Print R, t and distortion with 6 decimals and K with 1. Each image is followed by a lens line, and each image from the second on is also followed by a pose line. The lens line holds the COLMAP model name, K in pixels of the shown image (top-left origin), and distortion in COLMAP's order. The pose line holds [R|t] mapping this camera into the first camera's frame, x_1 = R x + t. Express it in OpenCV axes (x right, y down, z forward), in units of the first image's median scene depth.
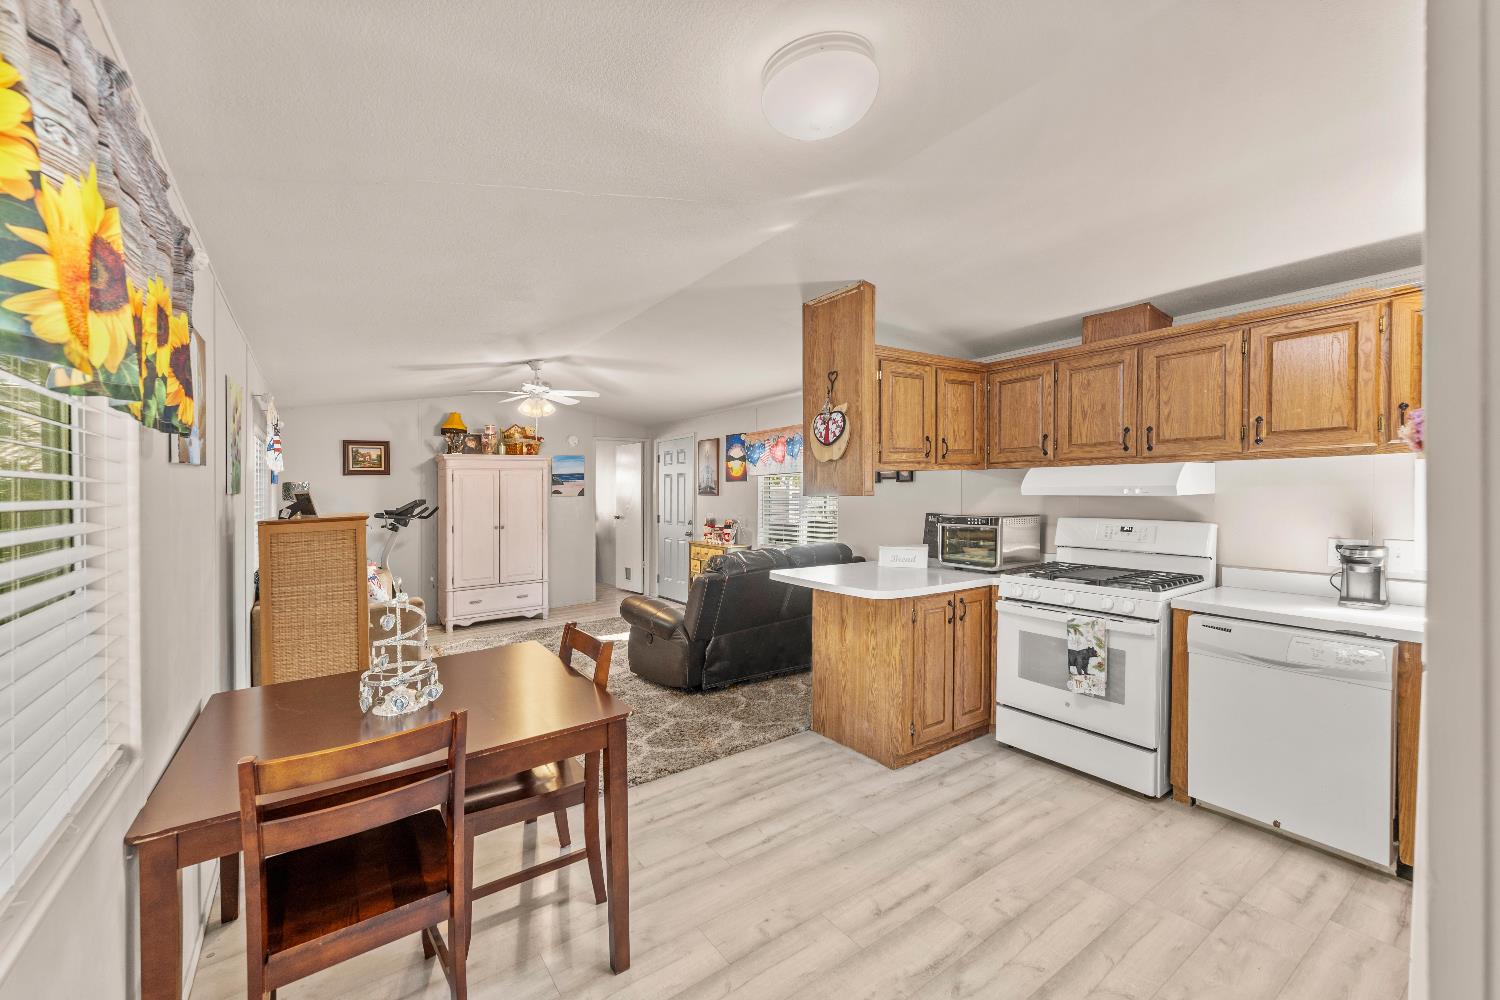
lens RADIAL K [[620.7, 0, 725.1], [0, 620.7, 501.0], [0, 0, 1]] dist [0.000779, -0.000234]
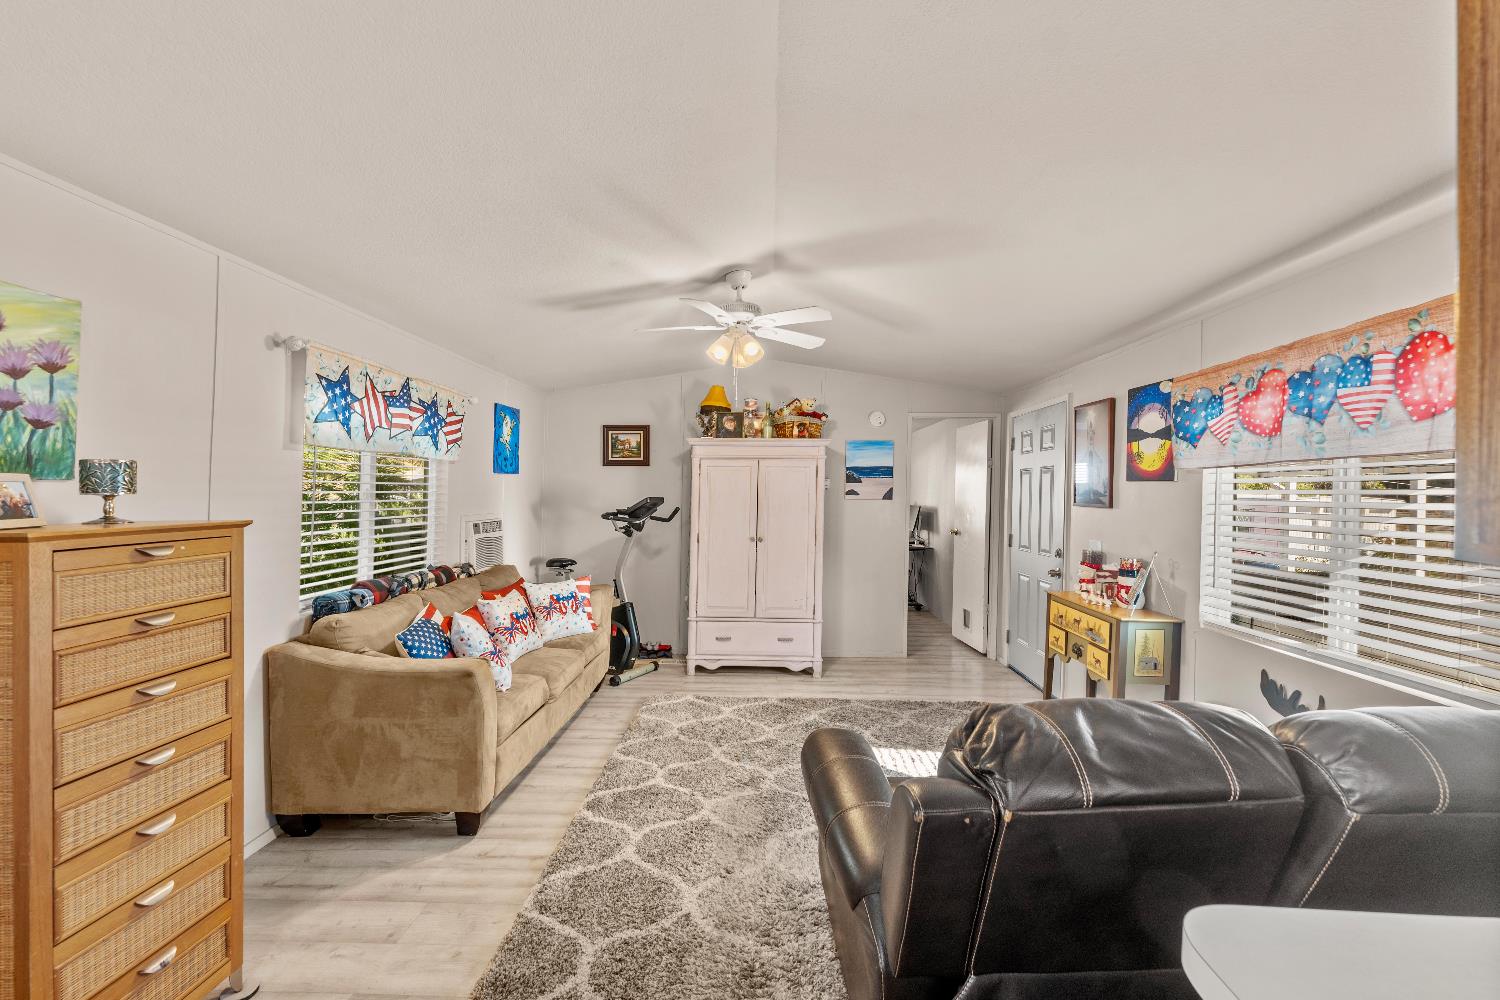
lens RADIAL K [[620.7, 0, 741.4], [0, 620.7, 482.7], [0, 0, 1]] dist [0.000779, -0.000234]
pose [[0.814063, 0.019437, -0.580451, 0.076664], [-0.036233, 0.999193, -0.017358, -0.020002], [0.579645, 0.035162, 0.814110, 0.802059]]
